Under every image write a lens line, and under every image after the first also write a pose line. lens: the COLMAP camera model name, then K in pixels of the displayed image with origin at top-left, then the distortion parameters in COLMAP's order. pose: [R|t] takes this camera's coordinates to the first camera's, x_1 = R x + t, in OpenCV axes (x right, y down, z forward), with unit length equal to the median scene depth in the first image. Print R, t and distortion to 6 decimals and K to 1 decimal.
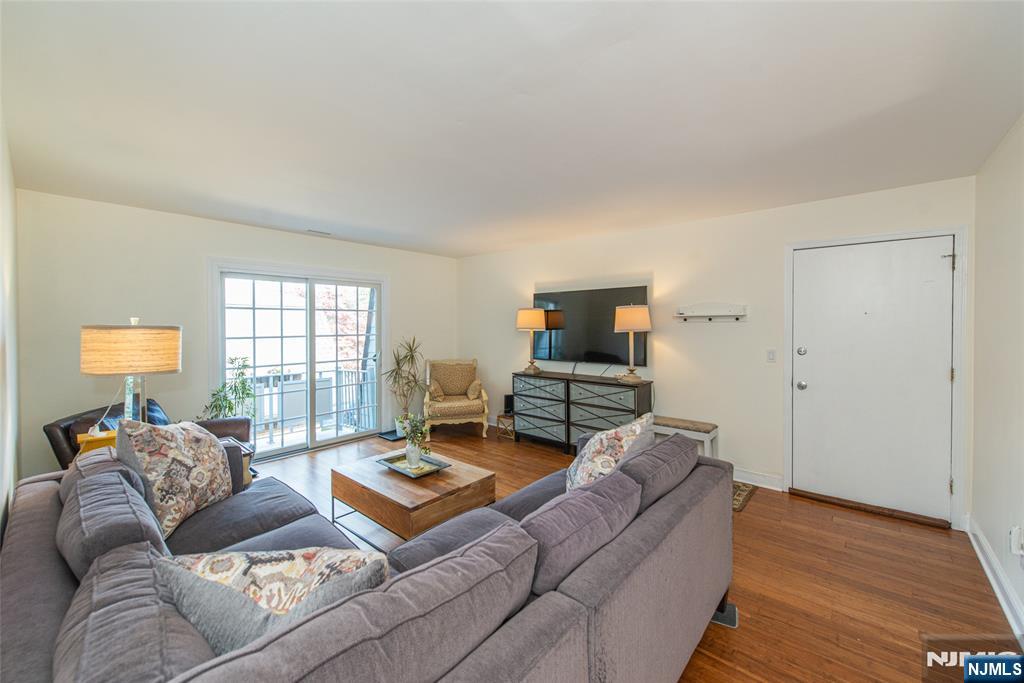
lens RADIAL K [[402.5, 0, 507.9], [0, 402.5, 333.8], [0, 0, 1]] dist [0.000761, -0.002285]
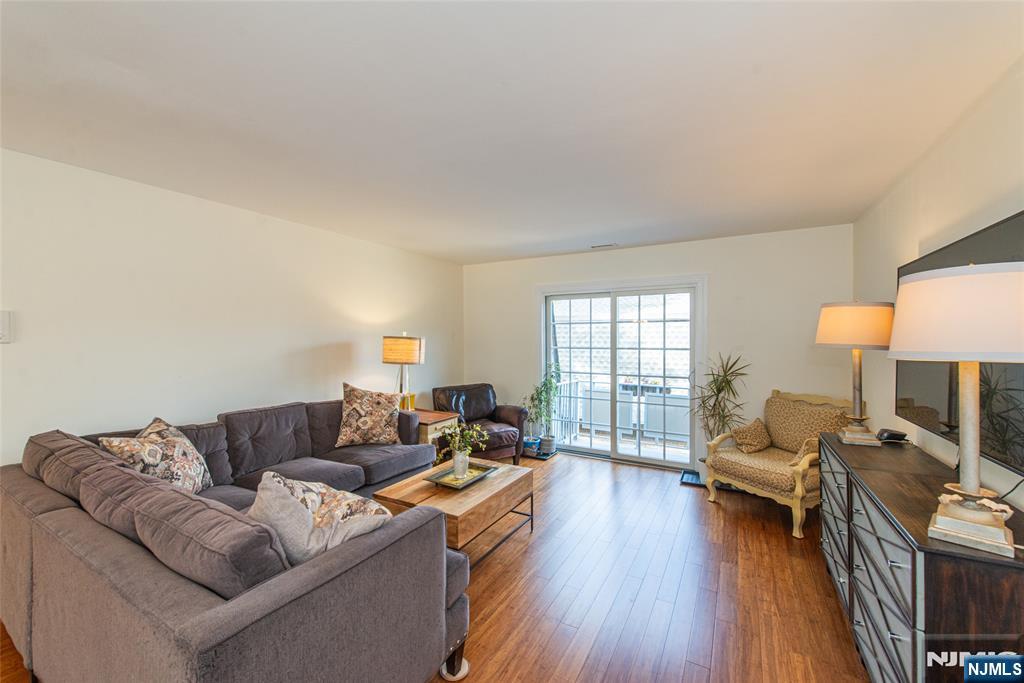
lens RADIAL K [[402.5, 0, 509.1], [0, 402.5, 337.3], [0, 0, 1]] dist [0.000761, -0.002285]
pose [[0.193664, -0.000833, -0.981067, 0.436426], [-0.024106, 0.999694, -0.005607, -0.009067], [0.980772, 0.024736, 0.193585, 0.514752]]
